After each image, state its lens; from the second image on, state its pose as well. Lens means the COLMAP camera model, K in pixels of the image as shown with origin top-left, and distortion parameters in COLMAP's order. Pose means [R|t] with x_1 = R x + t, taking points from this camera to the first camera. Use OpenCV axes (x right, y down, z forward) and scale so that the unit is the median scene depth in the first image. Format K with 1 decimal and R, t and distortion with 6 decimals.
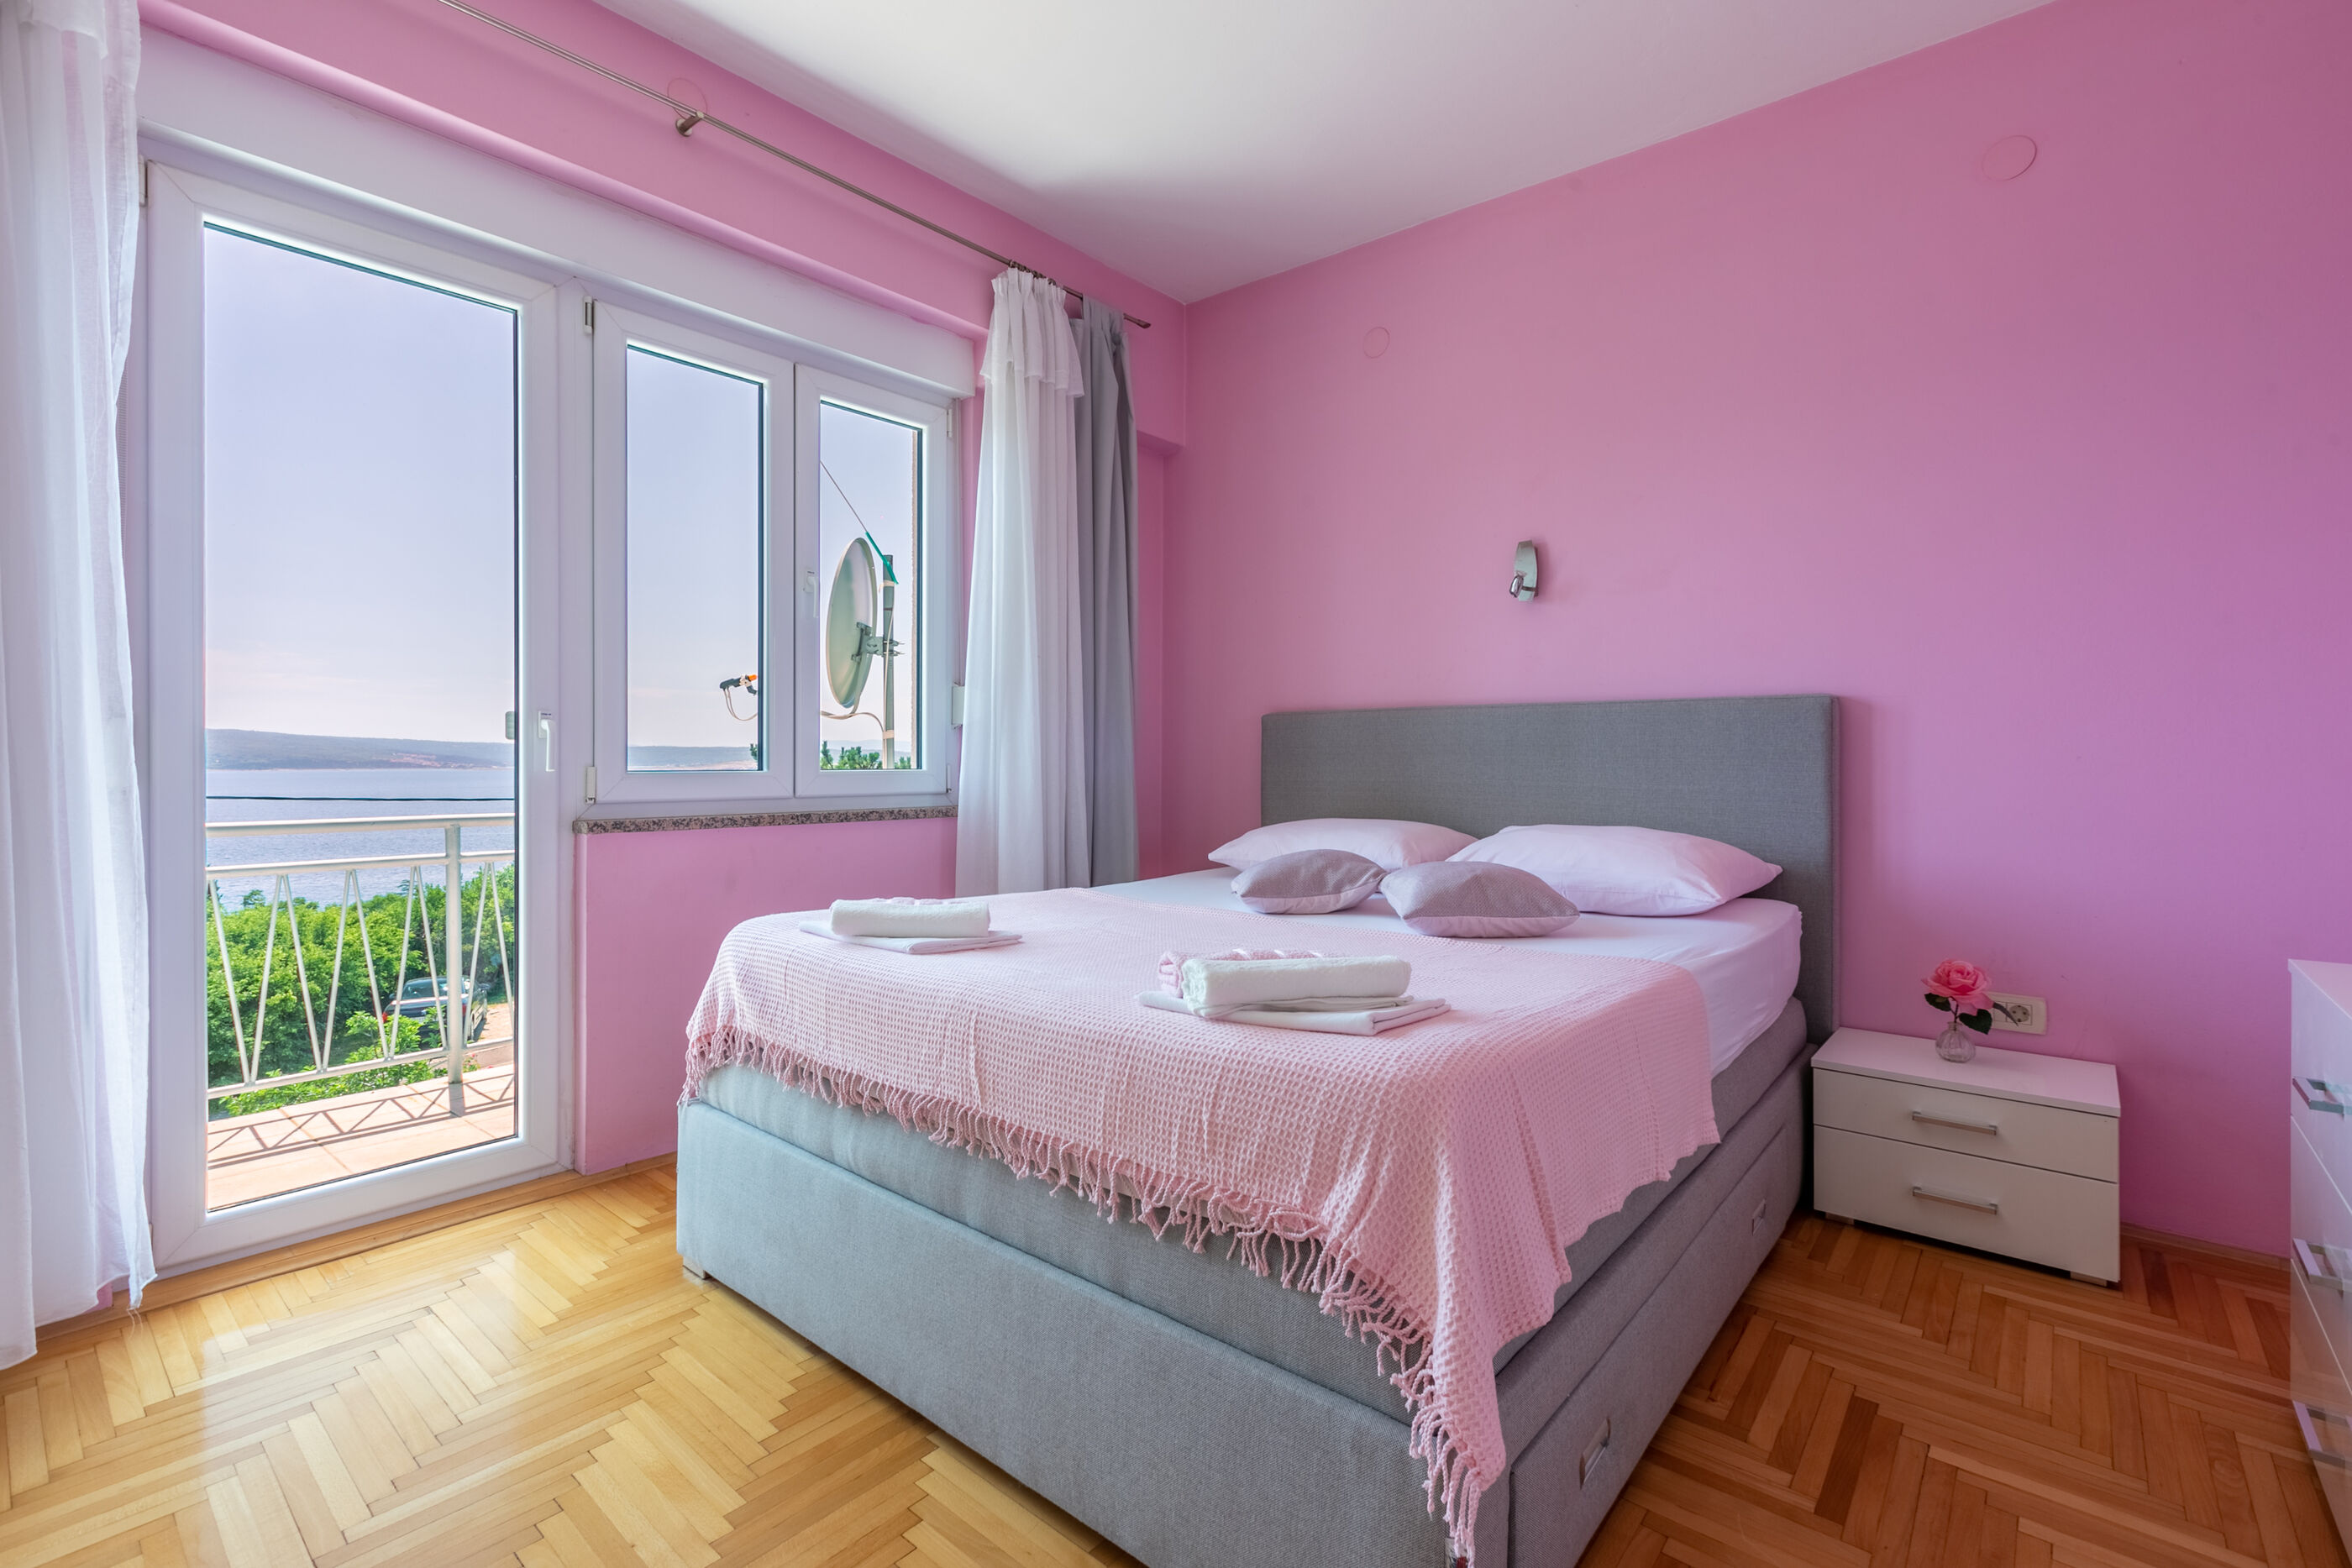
lens RADIAL K [[1042.5, 0, 1170.0], [0, 1042.5, 758.5], [0, 0, 1]] dist [0.000351, 0.000115]
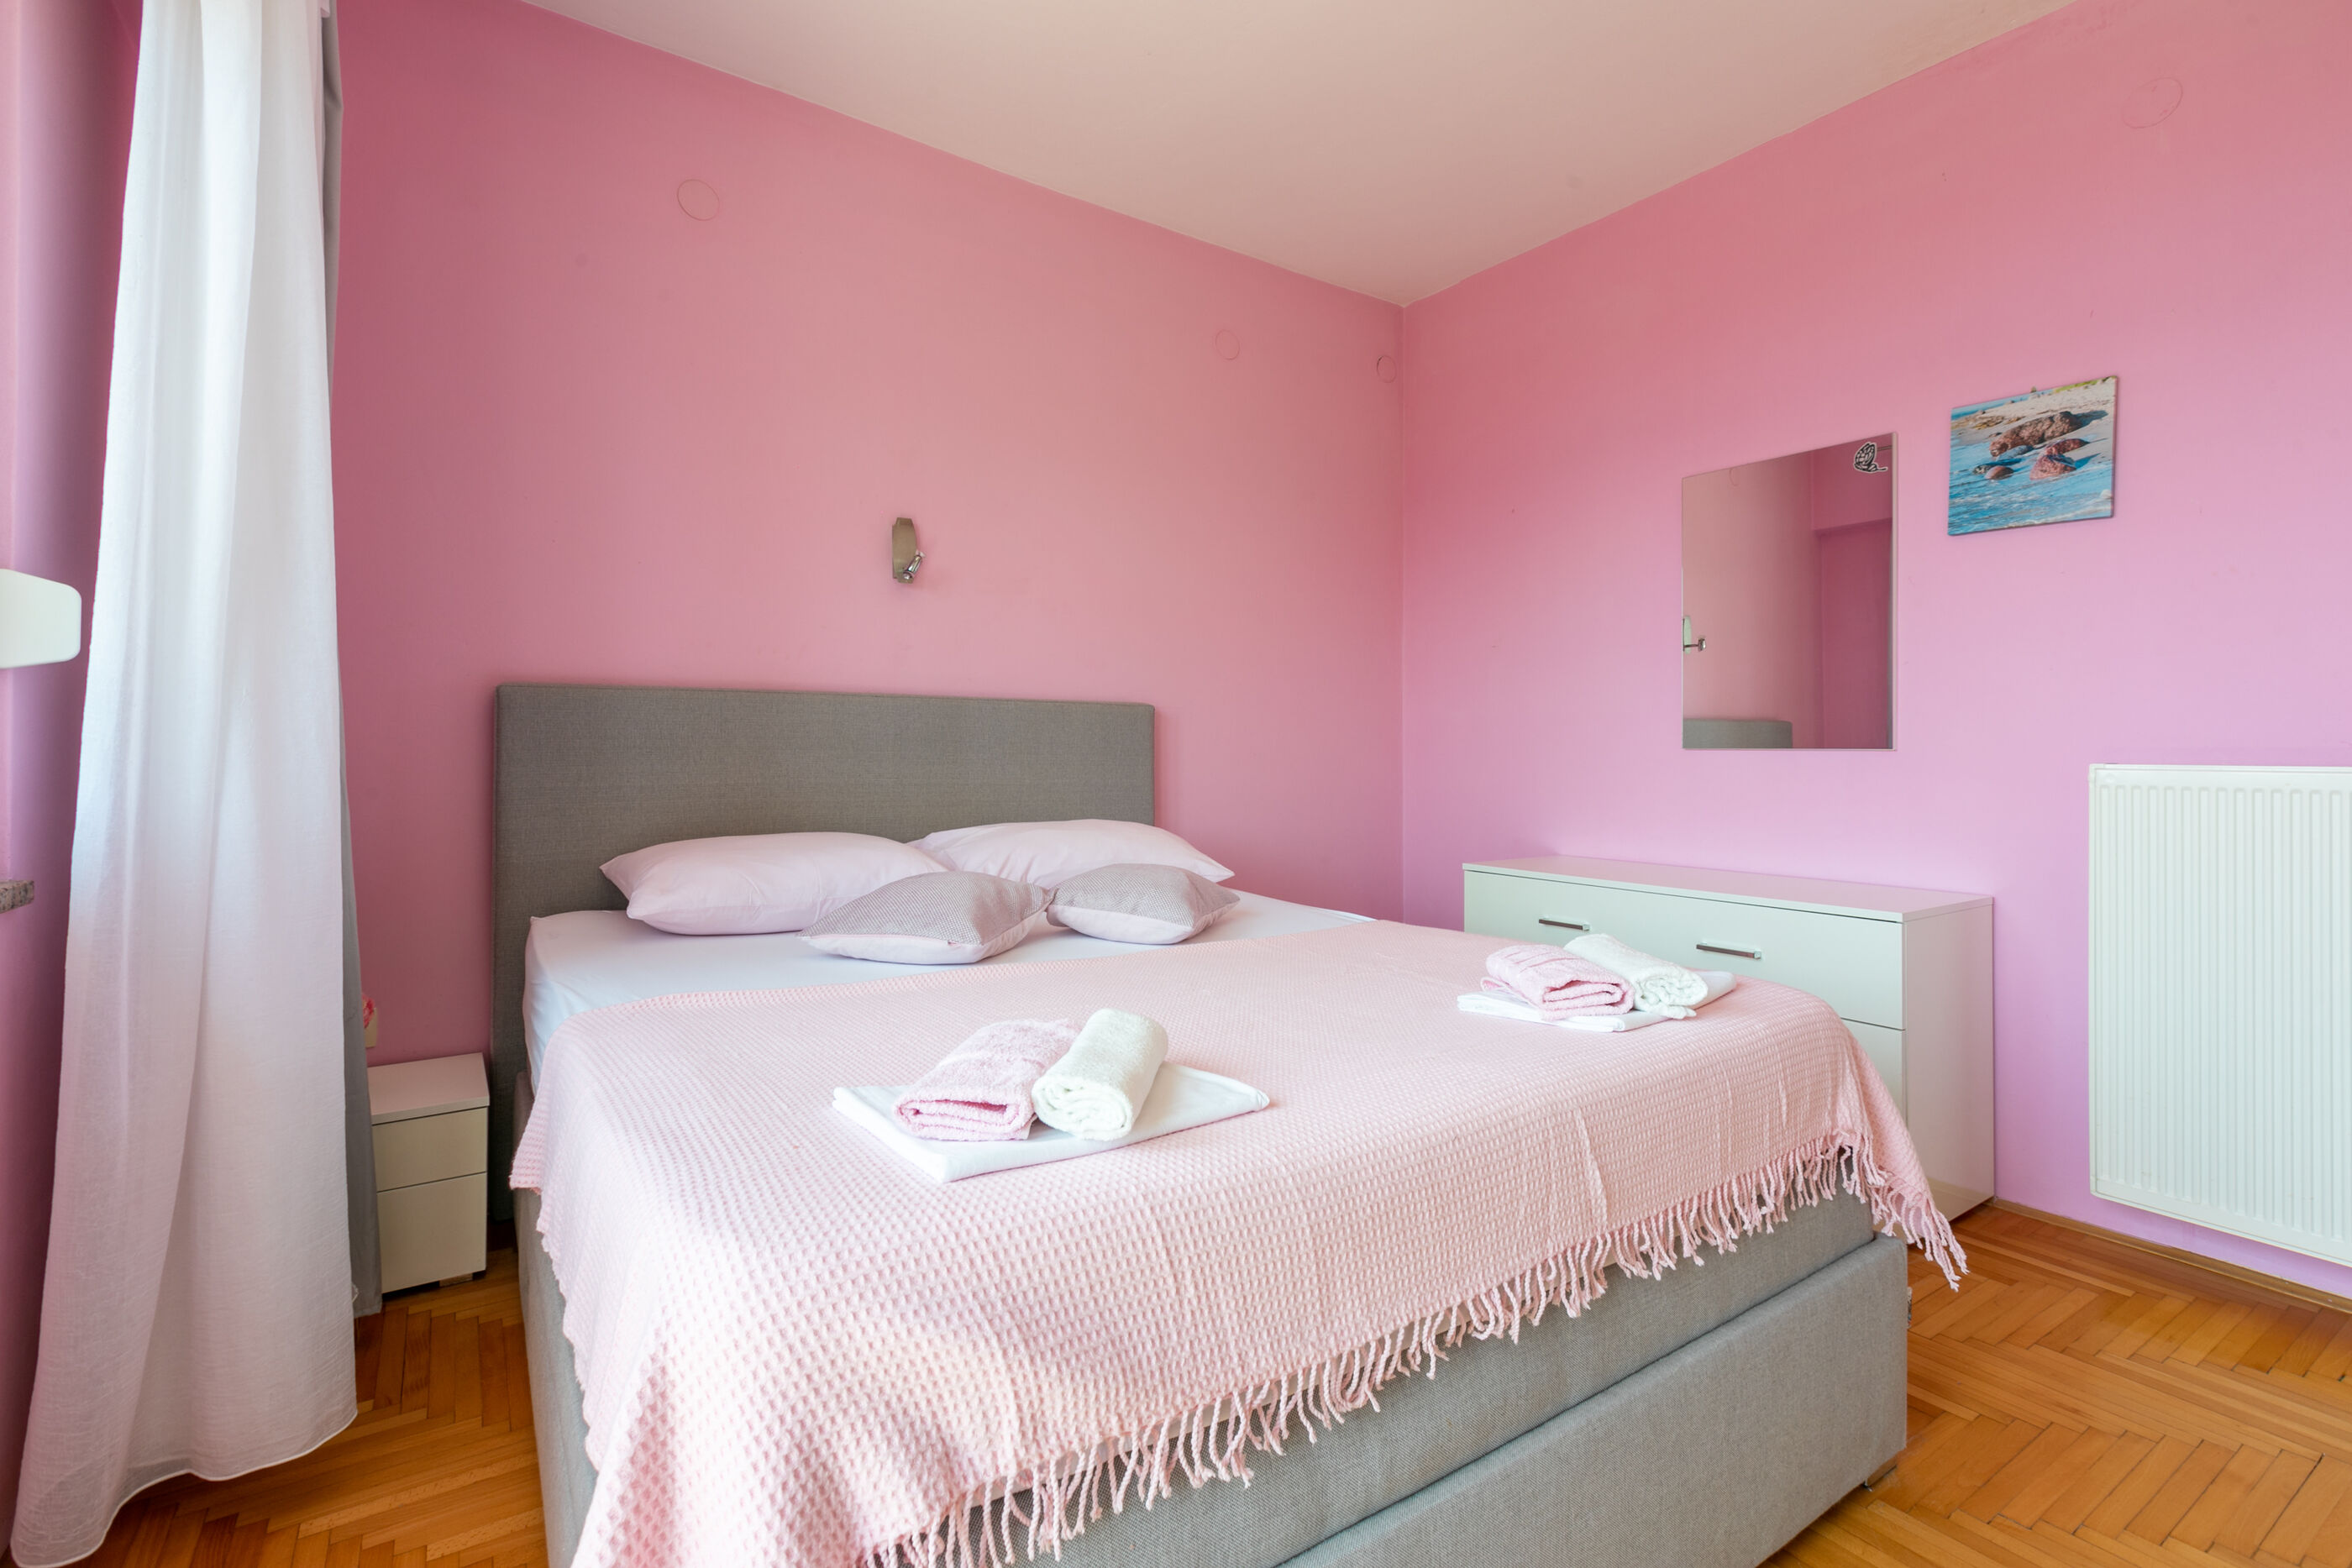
lens RADIAL K [[1081.5, 0, 1168.4], [0, 1081.5, 712.1], [0, 0, 1]] dist [0.001018, 0.000081]
pose [[0.280077, 0.032022, 0.959443, -0.505198], [-0.008884, 0.999487, -0.030765, -0.010824], [-0.959936, 0.000093, 0.280218, 0.521203]]
